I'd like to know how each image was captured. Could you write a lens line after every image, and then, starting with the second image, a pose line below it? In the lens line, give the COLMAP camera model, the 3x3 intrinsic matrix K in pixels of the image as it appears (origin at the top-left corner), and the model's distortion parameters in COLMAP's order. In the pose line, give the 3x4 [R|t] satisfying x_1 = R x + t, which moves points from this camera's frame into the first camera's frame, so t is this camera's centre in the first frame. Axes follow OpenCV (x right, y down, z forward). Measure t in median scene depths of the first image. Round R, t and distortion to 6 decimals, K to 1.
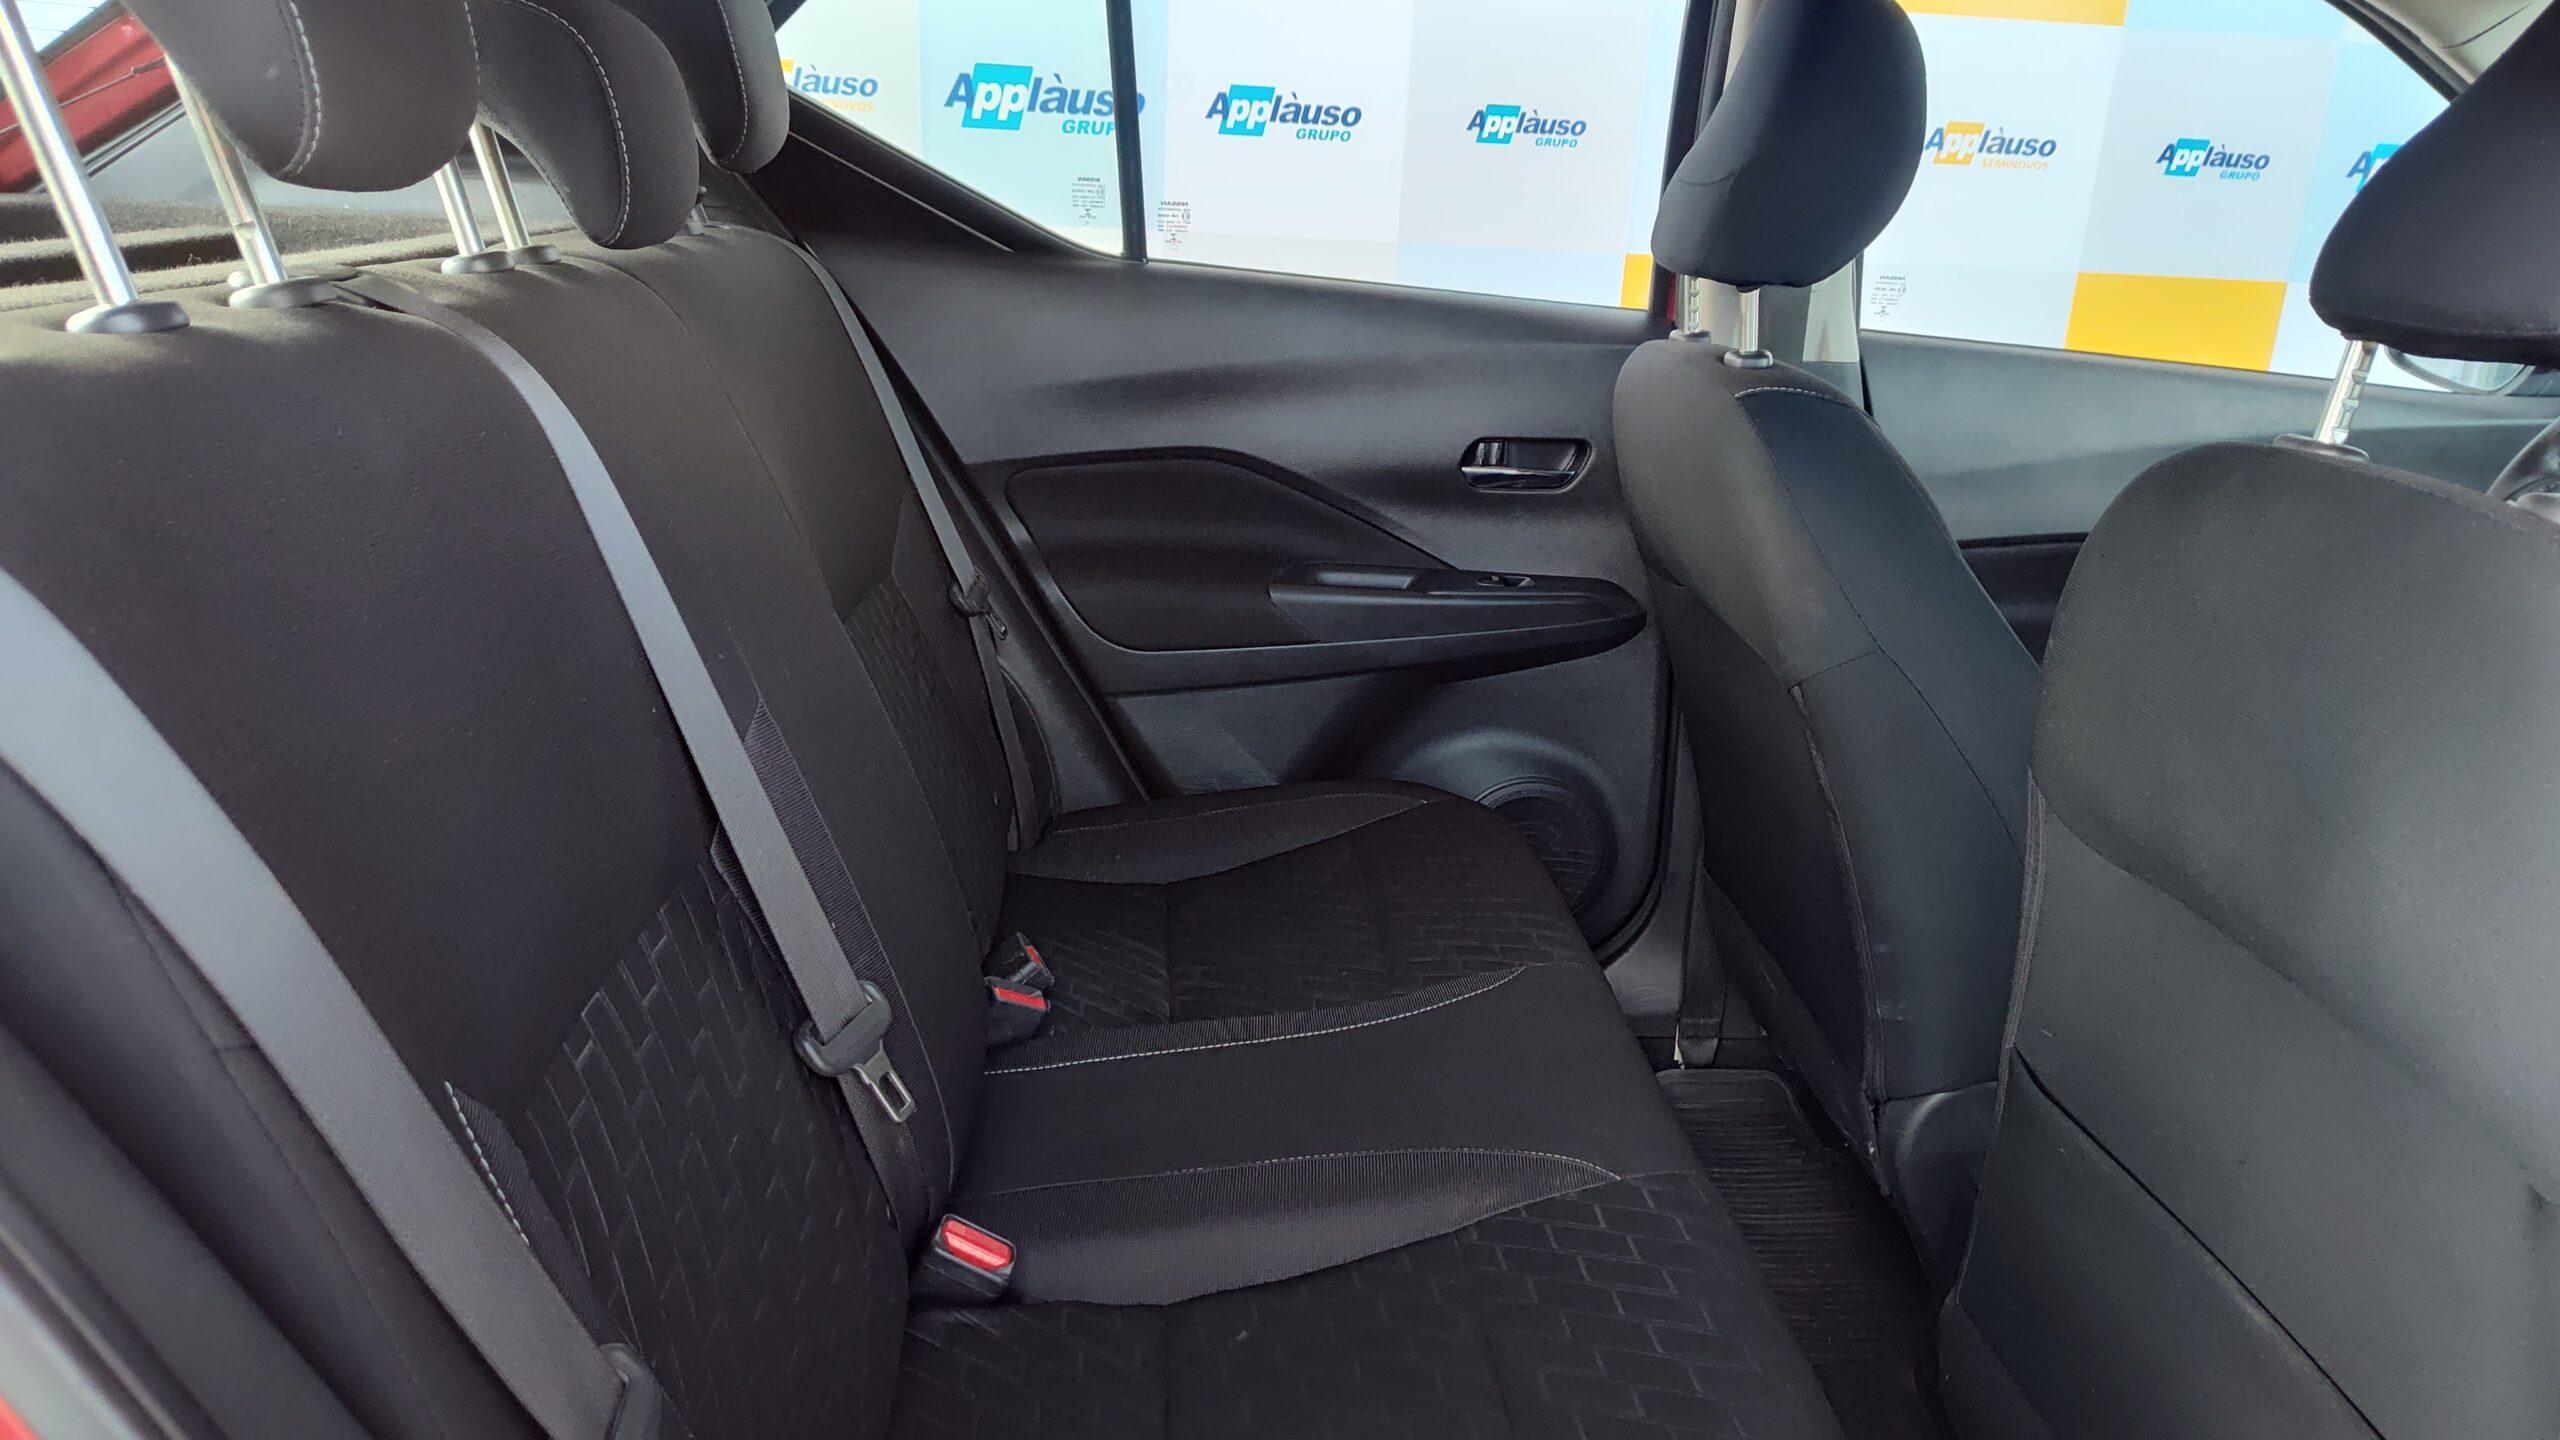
lens RADIAL K [[1769.4, 0, 1286.9], [0, 1769.4, 714.8], [0, 0, 1]] dist [0.029341, -0.028541]
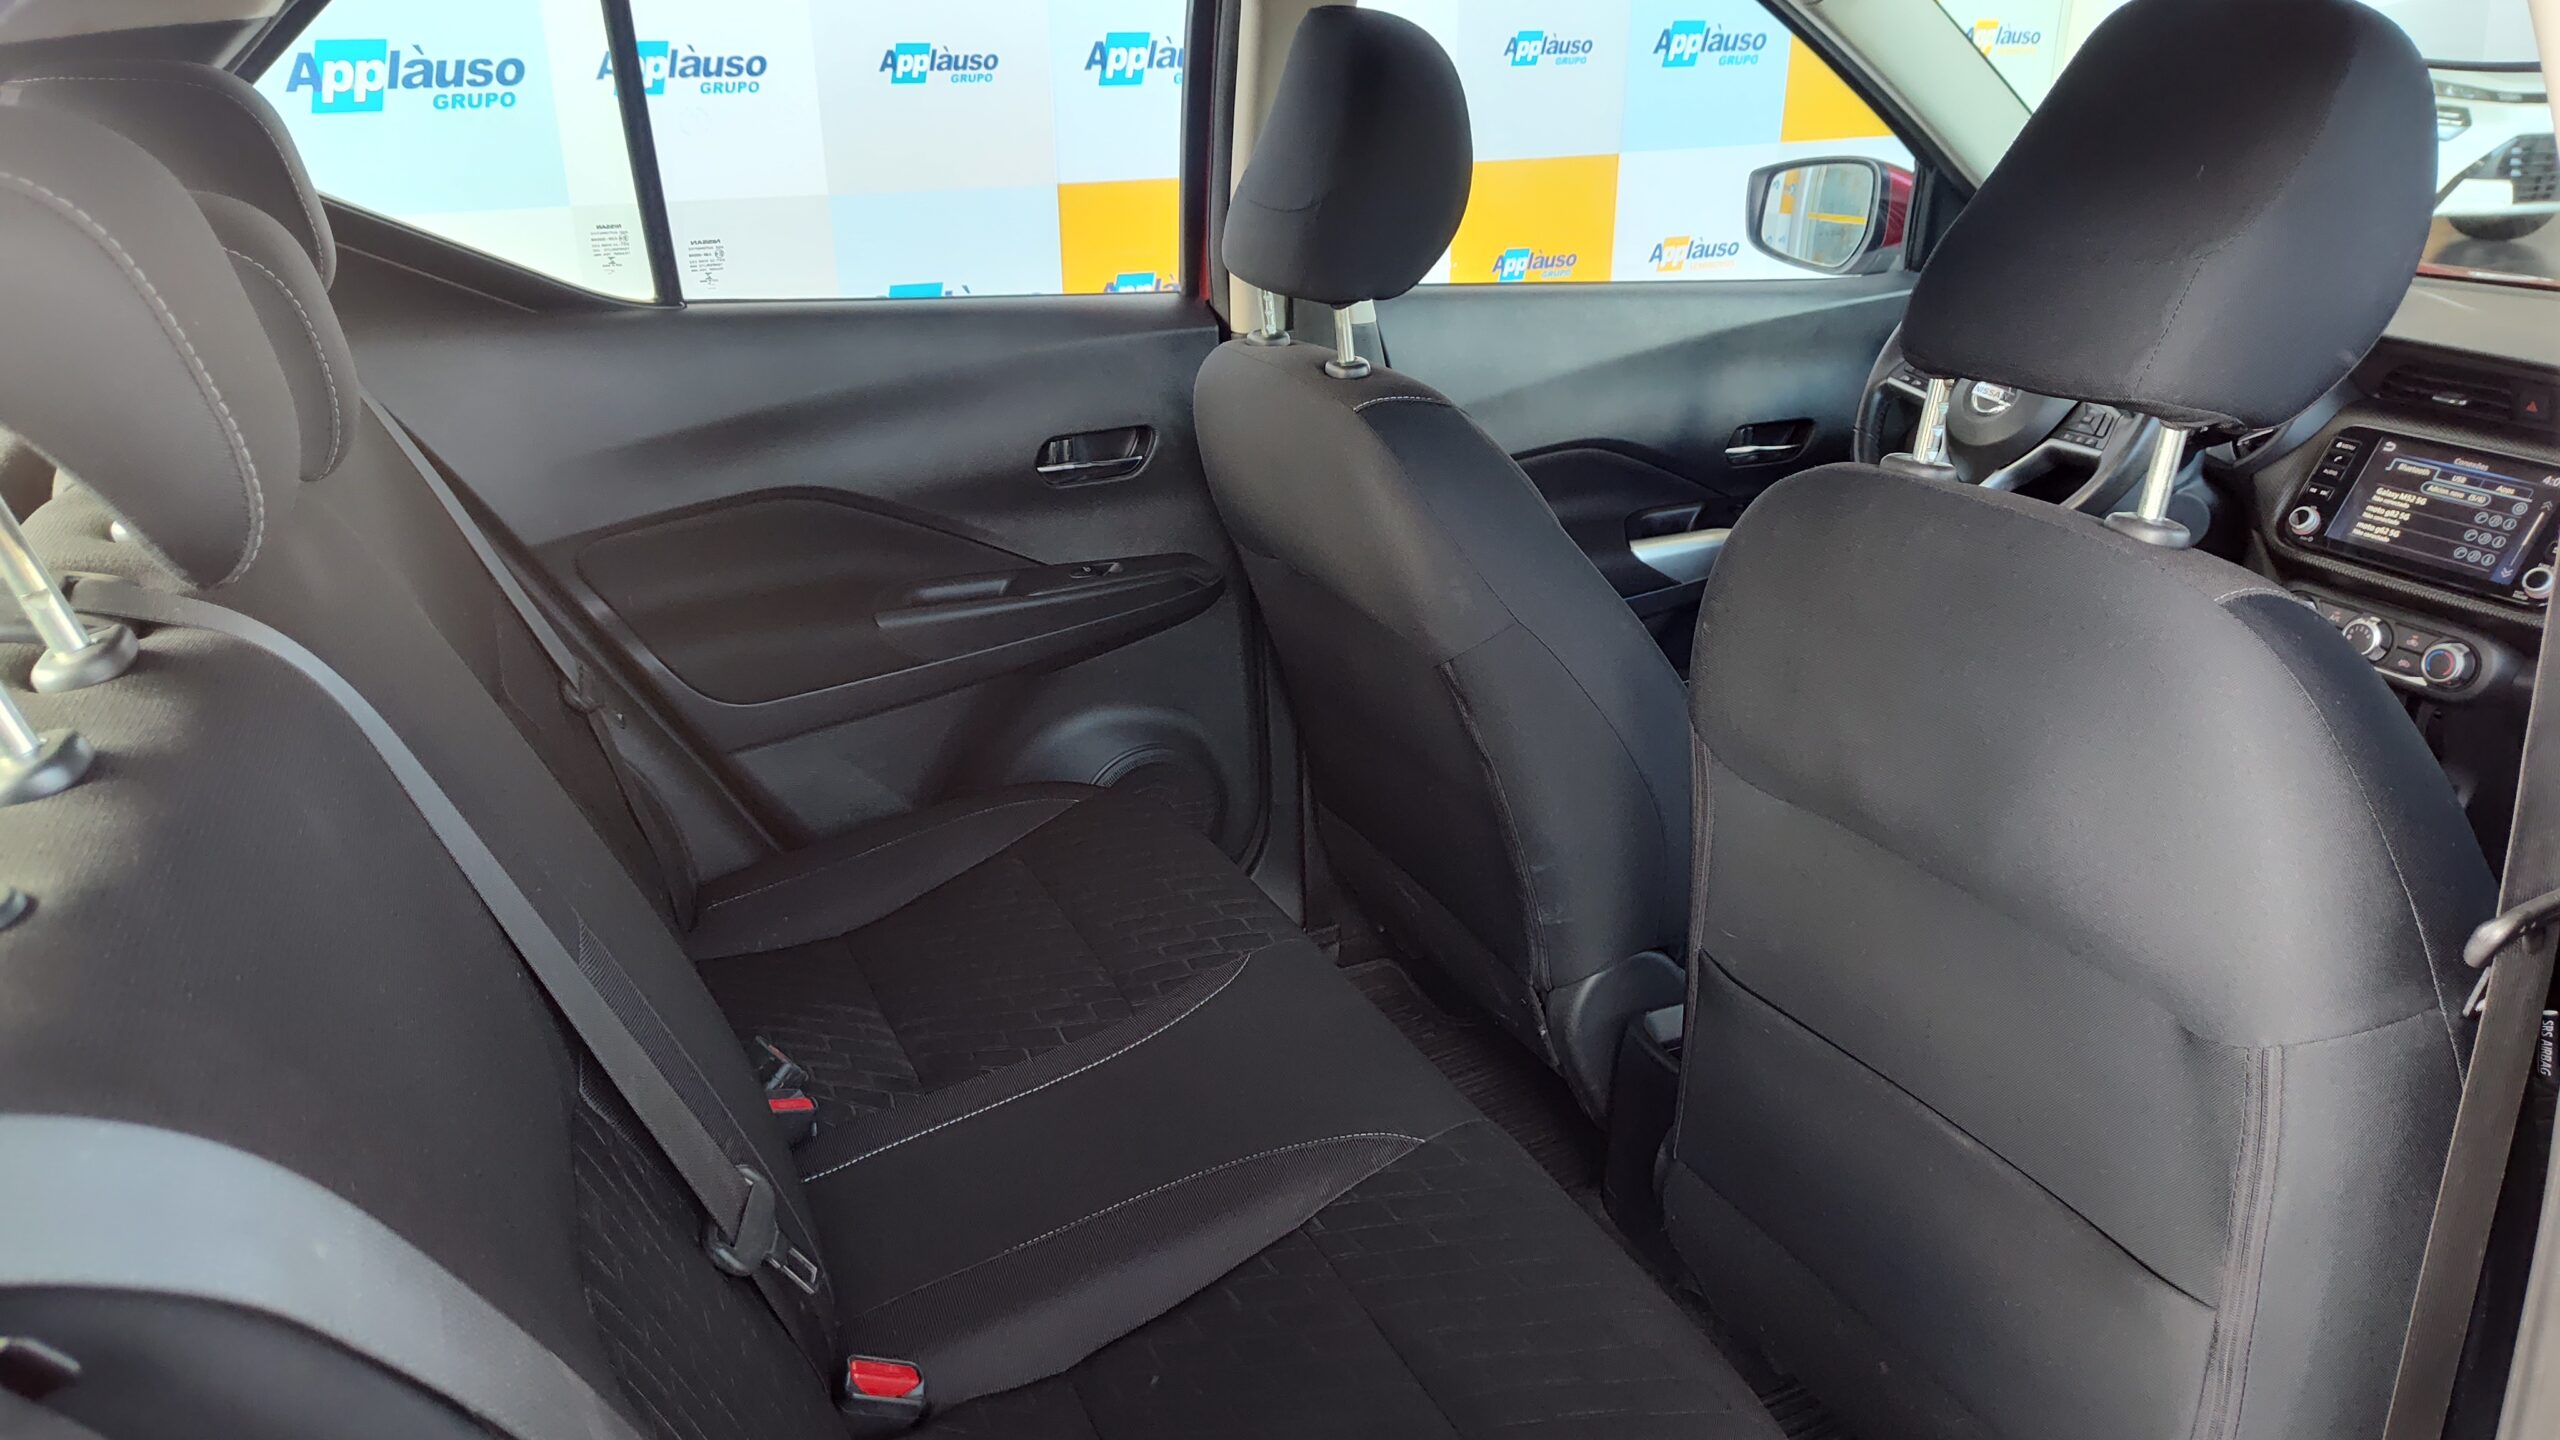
lens RADIAL K [[1769.4, 0, 1268.2], [0, 1769.4, 718.8], [0, 0, 1]] dist [0.029341, -0.028541]
pose [[0.928182, -0.191530, 0.319053, -0.133791], [0.163993, 0.980161, 0.111314, -0.091168], [-0.334043, -0.050997, 0.941177, -0.014813]]
